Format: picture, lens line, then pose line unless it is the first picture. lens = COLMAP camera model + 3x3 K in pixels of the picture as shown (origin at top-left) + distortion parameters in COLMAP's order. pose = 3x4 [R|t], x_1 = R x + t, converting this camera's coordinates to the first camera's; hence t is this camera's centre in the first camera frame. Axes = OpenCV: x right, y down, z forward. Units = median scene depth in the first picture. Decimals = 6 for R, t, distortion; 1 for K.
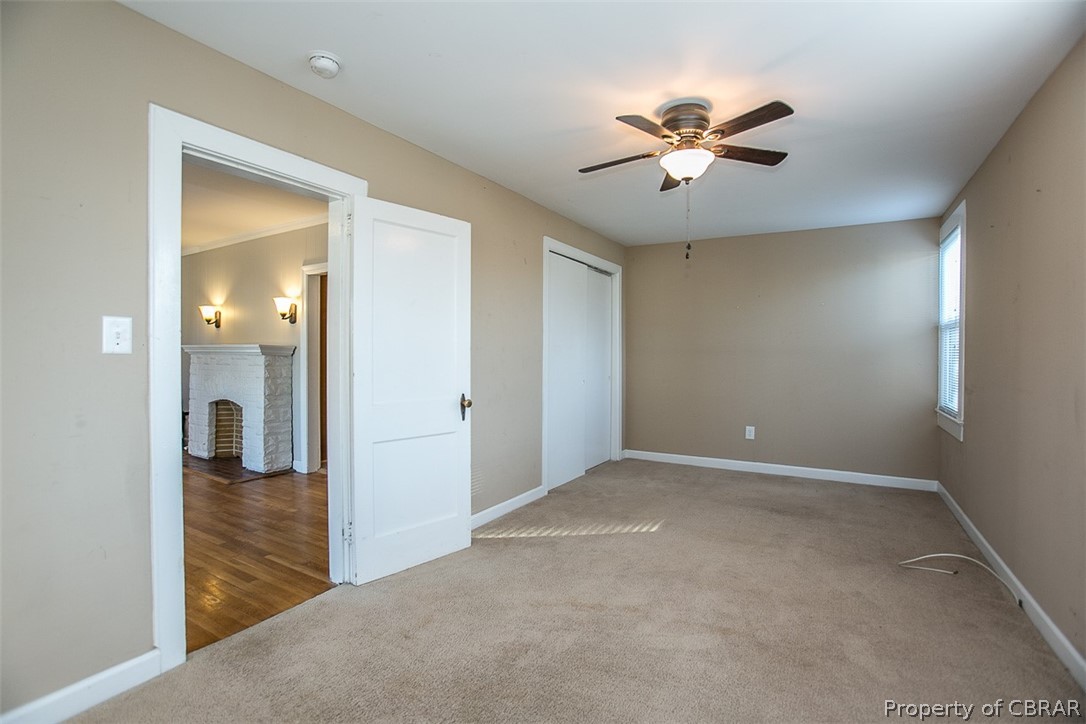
lens RADIAL K [[491.8, 0, 543.0], [0, 491.8, 362.0], [0, 0, 1]] dist [-0.065829, 0.023617]
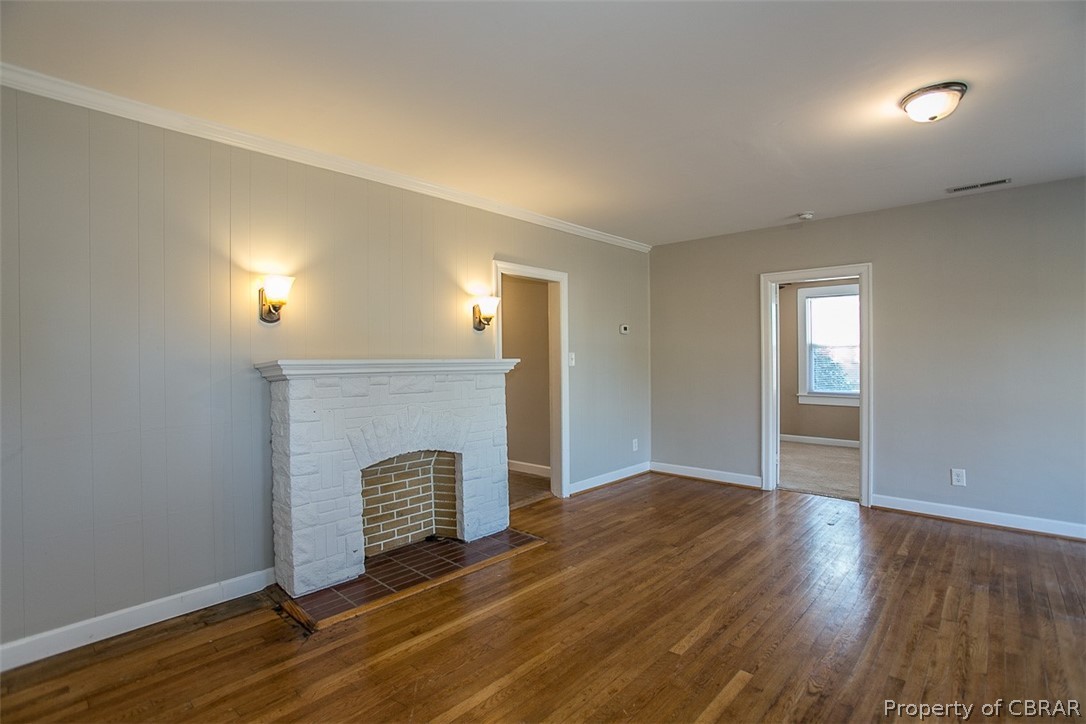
lens RADIAL K [[519.9, 0, 543.0], [0, 519.9, 362.0], [0, 0, 1]] dist [-0.069851, 0.030175]
pose [[0.207938, -0.009499, 0.978096, -1.320579], [0.027973, 0.999602, 0.003761, -0.032131], [-0.977742, 0.026578, 0.208121, 0.755222]]
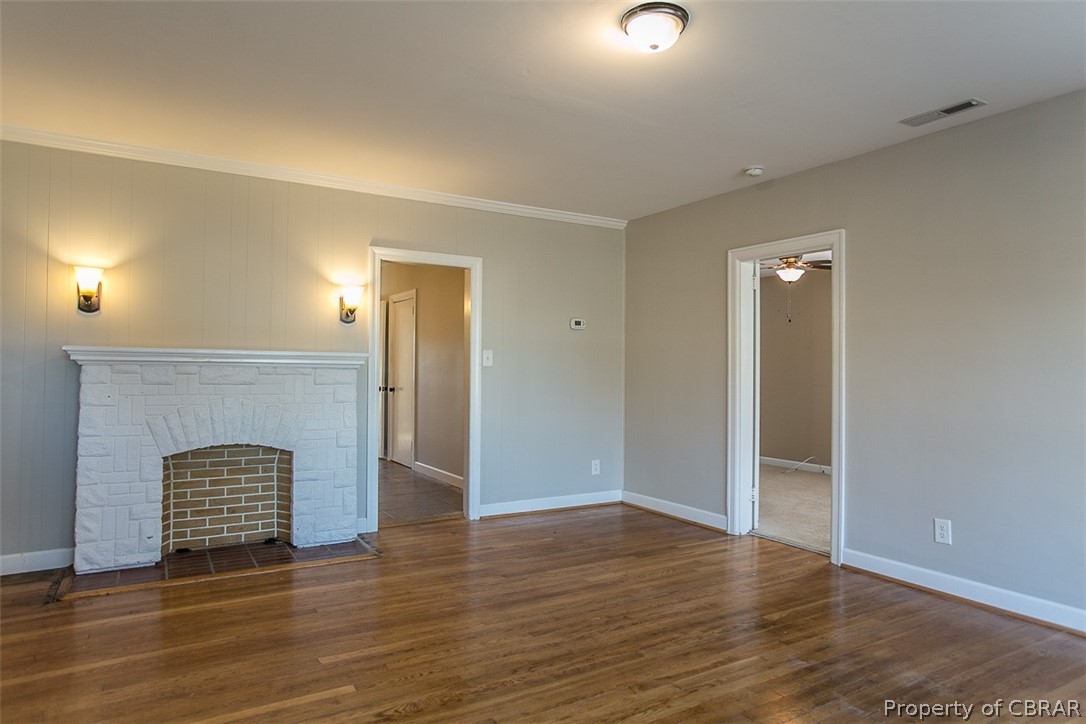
lens RADIAL K [[662.6, 0, 543.0], [0, 662.6, 362.0], [0, 0, 1]] dist [-0.057518, 0.052738]
pose [[0.471451, 0.015711, 0.881752, -1.247584], [0.008490, 0.999714, -0.022353, -0.000717], [-0.881852, 0.018024, 0.471183, 0.317777]]
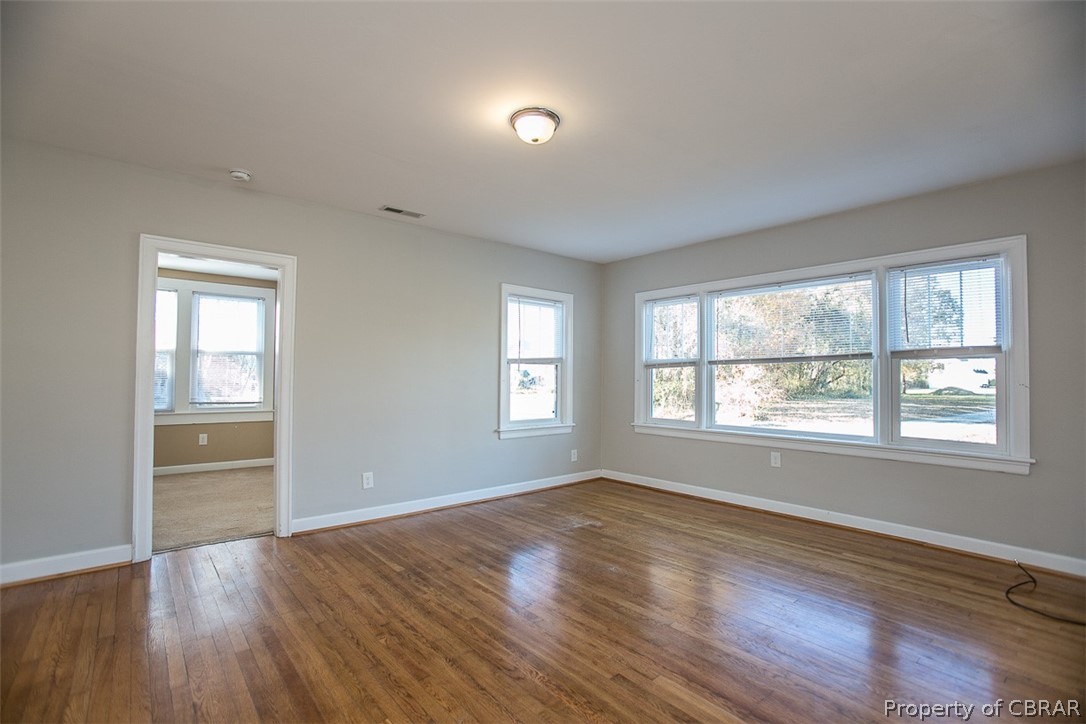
lens RADIAL K [[491.8, 0, 543.0], [0, 491.8, 362.0], [0, 0, 1]] dist [-0.065829, 0.023617]
pose [[-0.947818, -0.000271, 0.318812, -0.931193], [-0.003046, 0.999962, -0.008207, -0.018214], [-0.318798, -0.008750, -0.947782, 0.958186]]
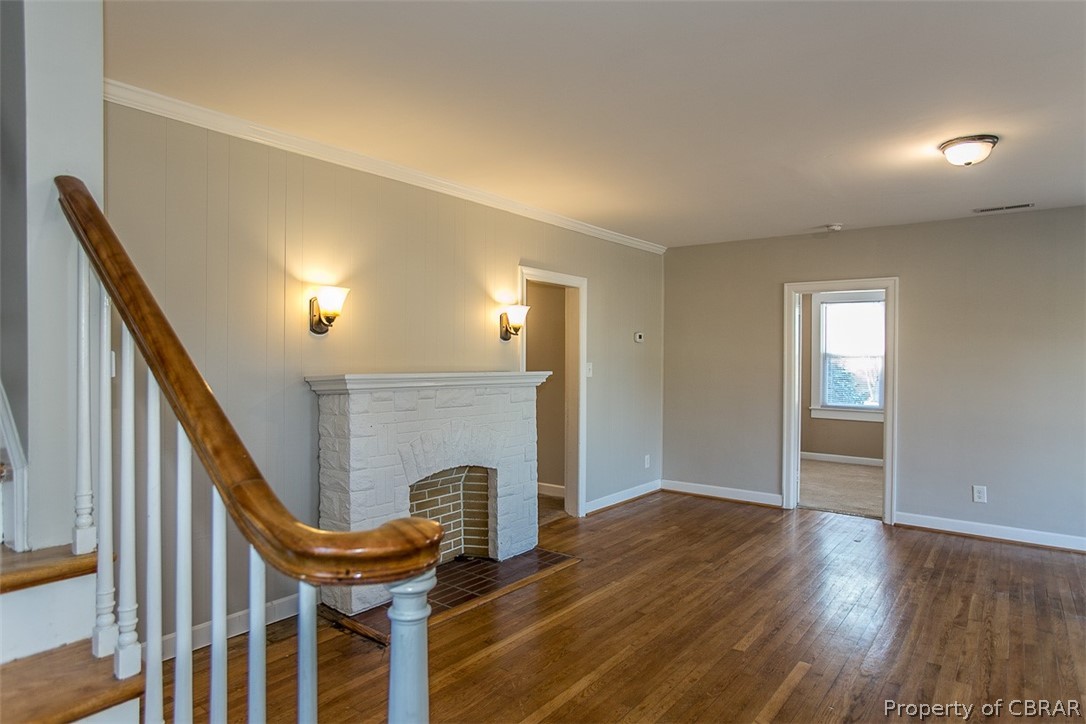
lens RADIAL K [[638.3, 0, 543.0], [0, 638.3, 362.0], [0, 0, 1]] dist [-0.063485, 0.048566]
pose [[0.119719, -0.007404, 0.992780, -1.484336], [0.012754, 0.999901, 0.005919, -0.053998], [-0.992726, 0.011954, 0.119802, 0.853741]]
